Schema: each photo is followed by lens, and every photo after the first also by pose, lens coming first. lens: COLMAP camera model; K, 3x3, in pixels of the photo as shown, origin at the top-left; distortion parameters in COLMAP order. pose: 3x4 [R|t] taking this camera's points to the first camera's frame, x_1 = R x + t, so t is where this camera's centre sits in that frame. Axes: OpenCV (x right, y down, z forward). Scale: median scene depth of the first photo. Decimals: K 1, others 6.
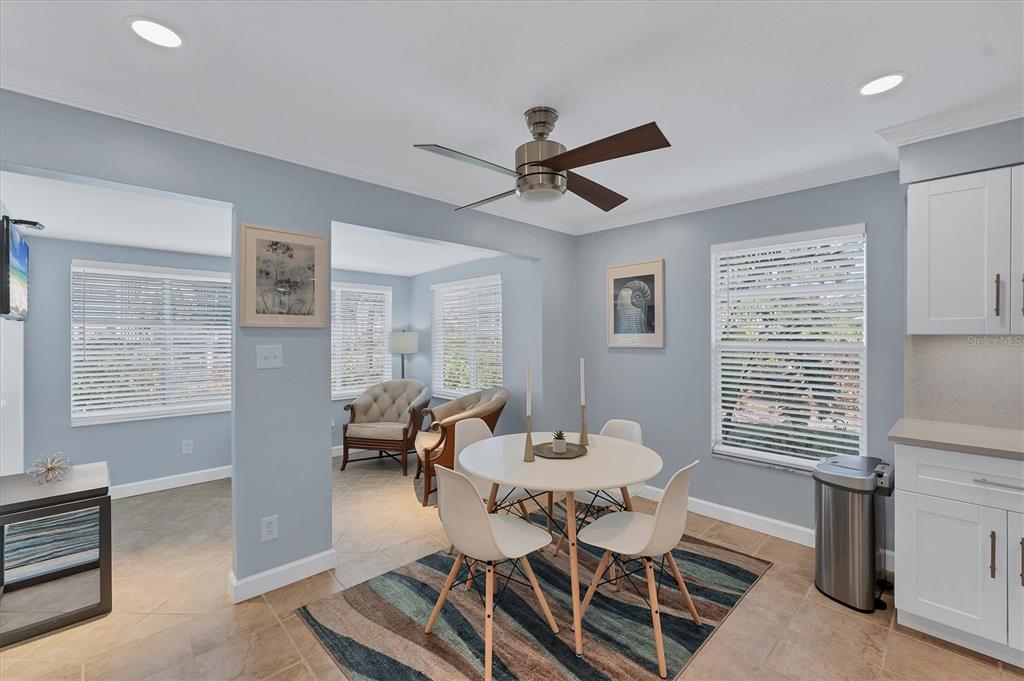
lens RADIAL K [[426.9, 0, 508.6], [0, 426.9, 336.9], [0, 0, 1]] dist [-0.007725, -0.000029]
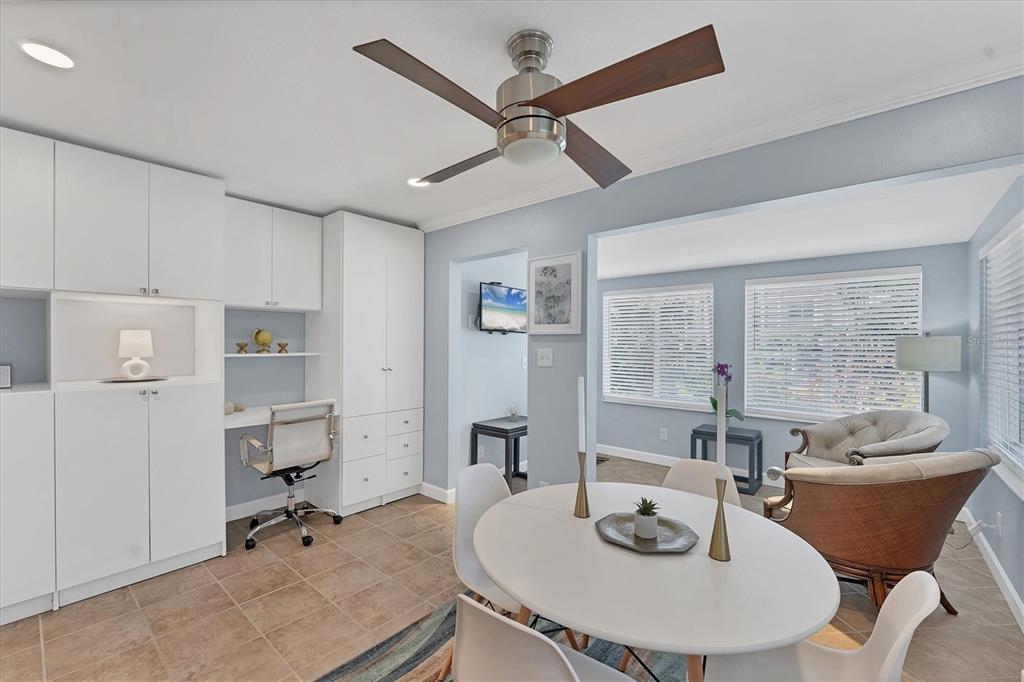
lens RADIAL K [[426.9, 0, 506.1], [0, 426.9, 344.0], [0, 0, 1]] dist [-0.007725, -0.000029]
pose [[0.088921, 0.003740, -0.996032, 0.490174], [-0.004402, 0.999985, 0.003362, 0.001524], [0.996029, 0.004086, 0.088936, 0.528684]]
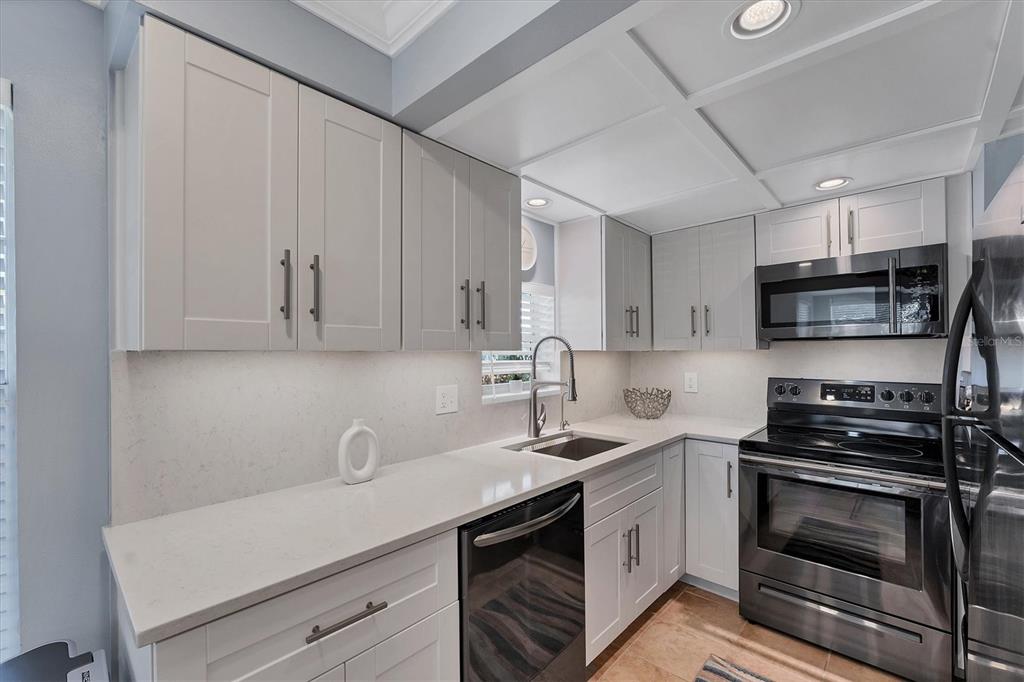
lens RADIAL K [[426.9, 0, 503.9], [0, 426.9, 351.0], [0, 0, 1]] dist [-0.007725, -0.000029]
pose [[-0.044323, -0.004492, 0.999007, 0.312377], [0.010364, 0.999934, 0.004956, -0.002382], [-0.998963, 0.010574, -0.044274, 0.422175]]
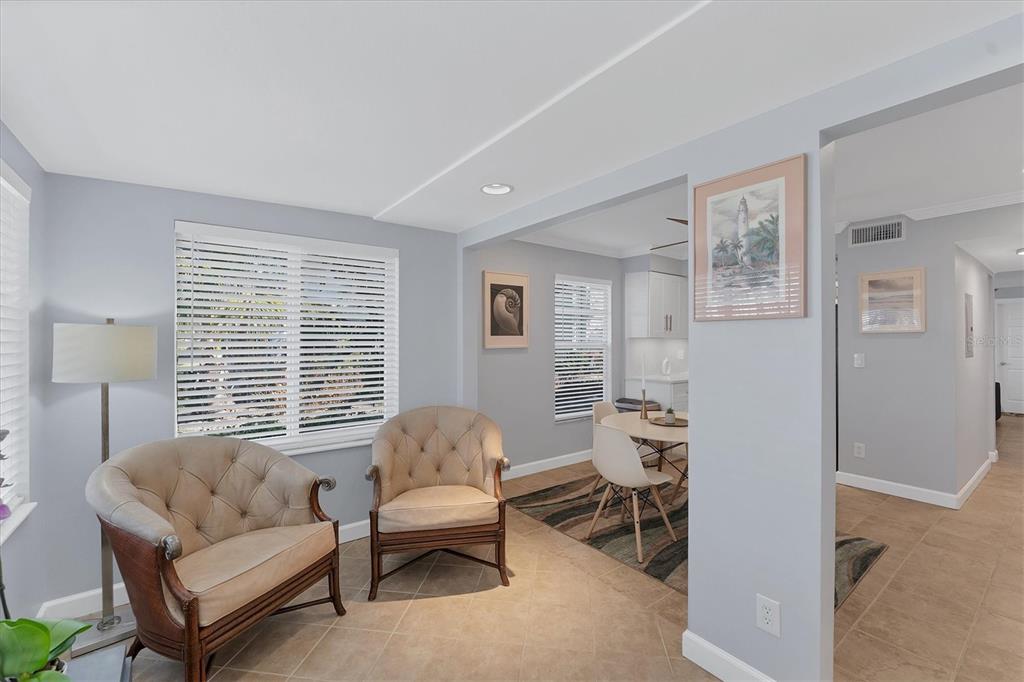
lens RADIAL K [[426.9, 0, 510.9], [0, 426.9, 339.3], [0, 0, 1]] dist [-0.007725, -0.000029]
pose [[0.129565, 0.001232, 0.991570, -0.909331], [0.002831, 0.999995, -0.001613, 0.003736], [-0.991567, 0.003016, 0.129561, 0.936506]]
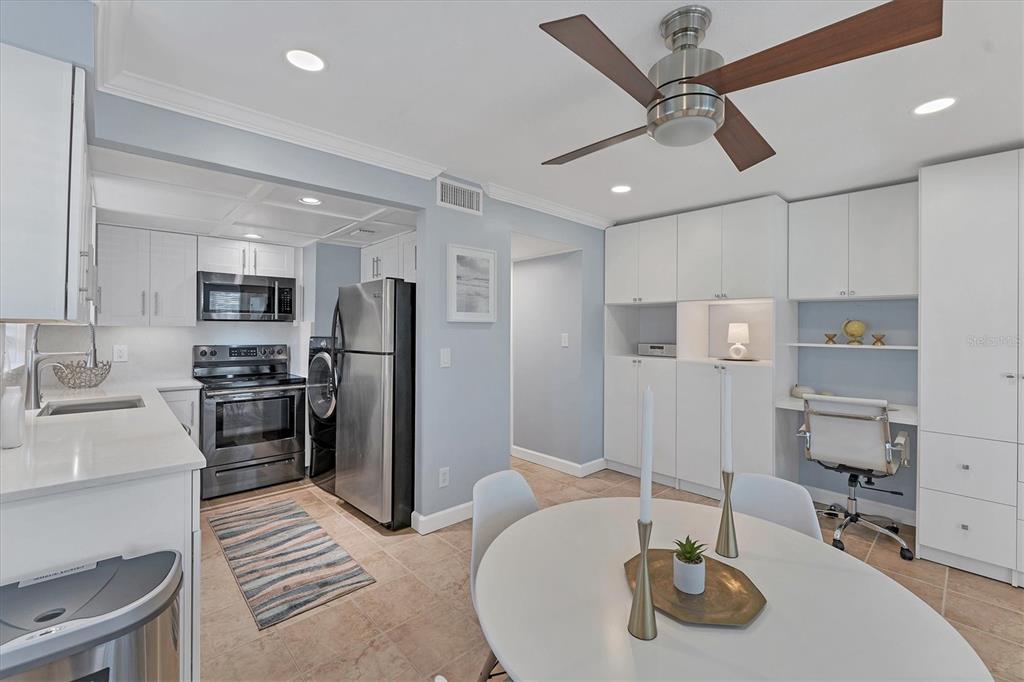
lens RADIAL K [[426.9, 0, 507.5], [0, 426.9, 324.9], [0, 0, 1]] dist [-0.007725, -0.000029]
pose [[-0.999820, -0.010158, 0.016032, 0.215938], [-0.010302, 0.999907, -0.008947, 0.001073], [-0.015939, -0.009111, -0.999831, 1.020376]]
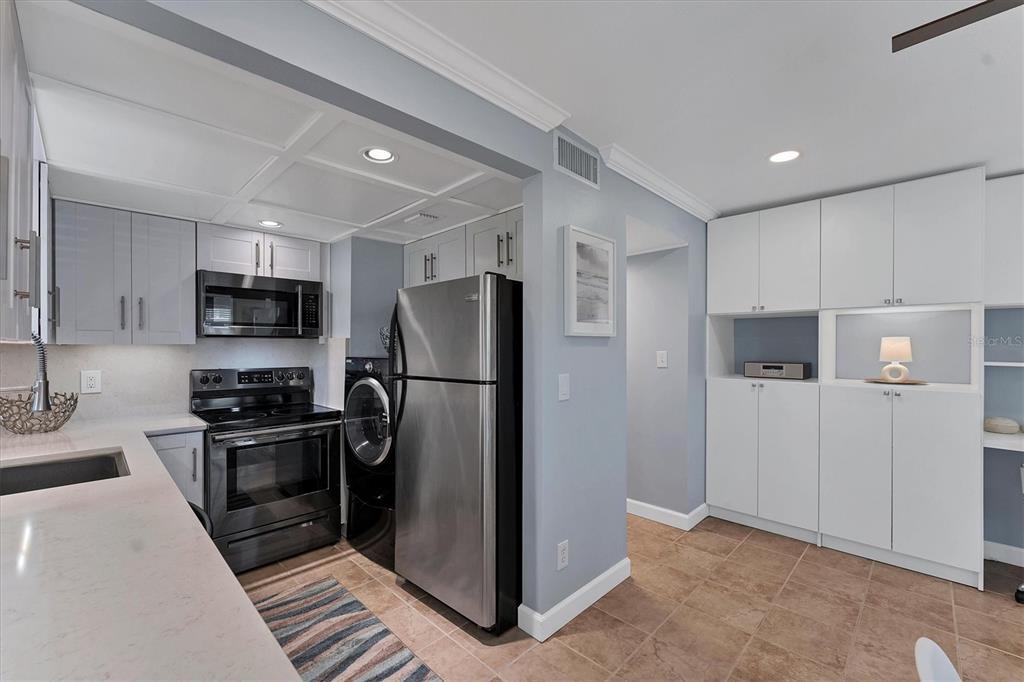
lens RADIAL K [[426.9, 0, 506.3], [0, 426.9, 345.3], [0, 0, 1]] dist [-0.007725, -0.000029]
pose [[-0.999849, -0.005107, -0.016629, 0.449910], [-0.005110, 0.999987, 0.000176, 0.002114], [0.016628, 0.000260, -0.999862, 0.765953]]
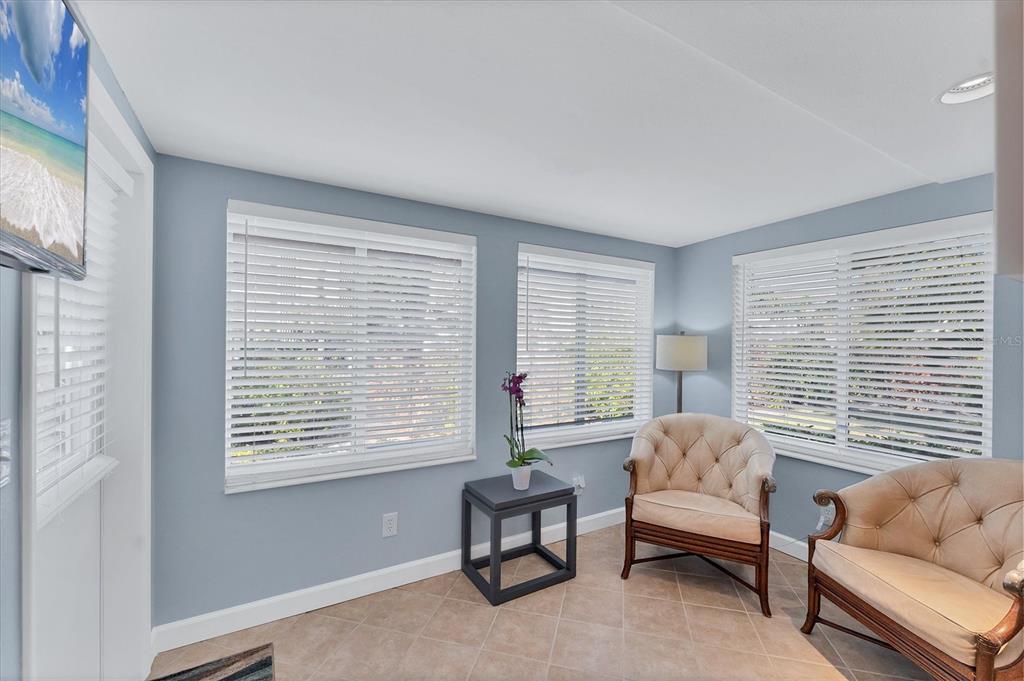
lens RADIAL K [[426.9, 0, 505.7], [0, 426.9, 337.6], [0, 0, 1]] dist [-0.007725, -0.000029]
pose [[0.973578, 0.014727, -0.227878, -0.554262], [-0.016081, 0.999862, -0.004089, -0.001770], [0.227786, 0.007645, 0.973681, 0.543306]]
